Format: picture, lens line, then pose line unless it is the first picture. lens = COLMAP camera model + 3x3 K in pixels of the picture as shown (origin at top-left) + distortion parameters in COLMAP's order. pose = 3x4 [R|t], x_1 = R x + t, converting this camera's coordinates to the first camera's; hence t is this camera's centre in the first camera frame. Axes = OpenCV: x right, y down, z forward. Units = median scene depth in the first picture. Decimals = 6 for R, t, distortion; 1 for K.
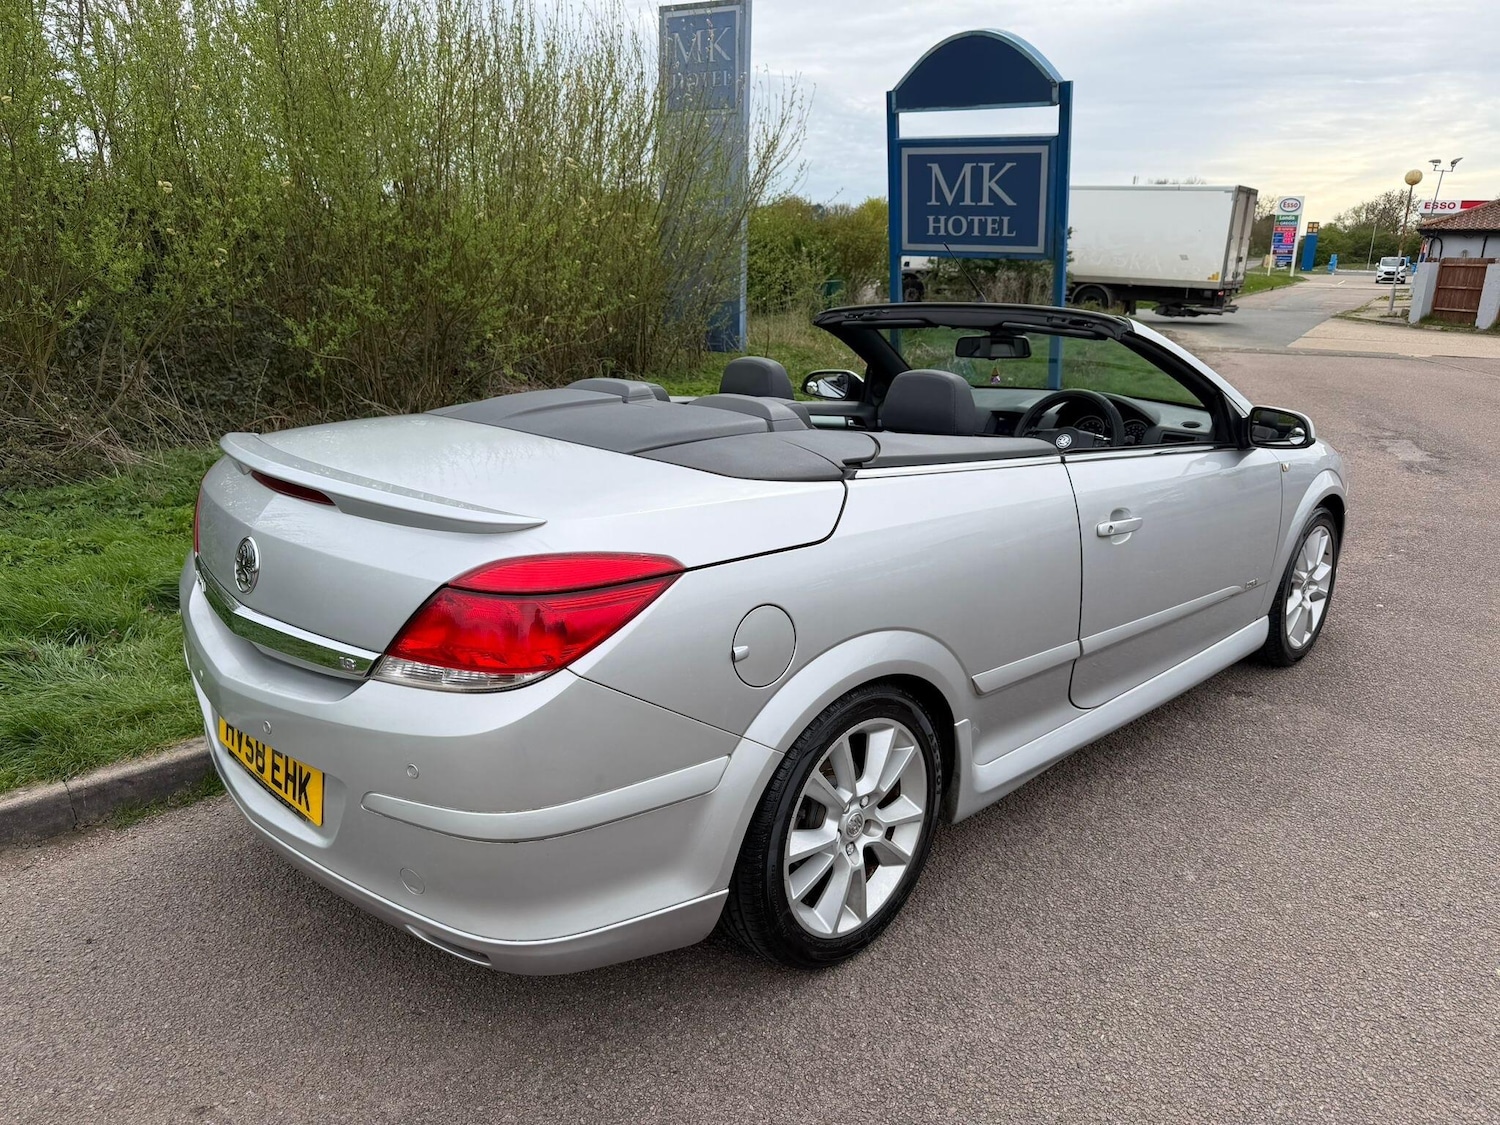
lens RADIAL K [[1057.6, 0, 748.8], [0, 1057.6, 600.0], [0, 0, 1]] dist [0.001428, -0.000503]
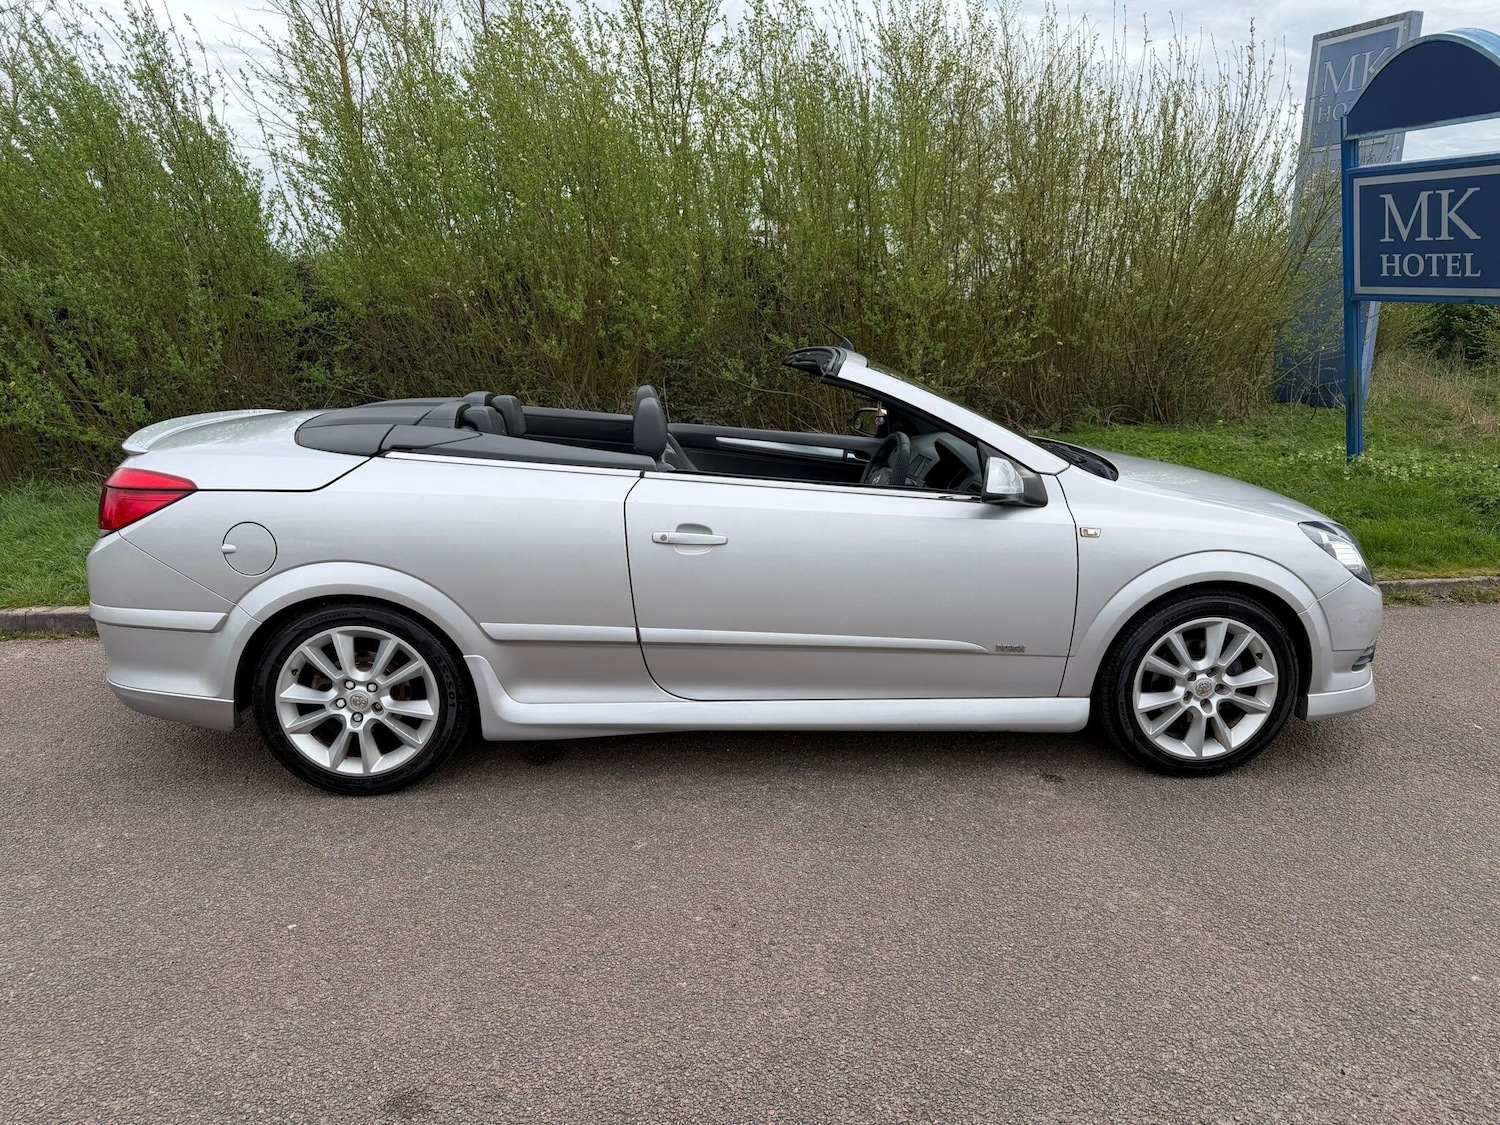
lens RADIAL K [[1089.2, 0, 753.4], [0, 1089.2, 564.3], [0, 0, 1]] dist [0.000810, -0.005509]
pose [[0.752166, 0.147006, -0.642368, 0.853049], [-0.197847, 0.980206, -0.007343, -0.035609], [0.628573, 0.132613, 0.766362, 0.119240]]
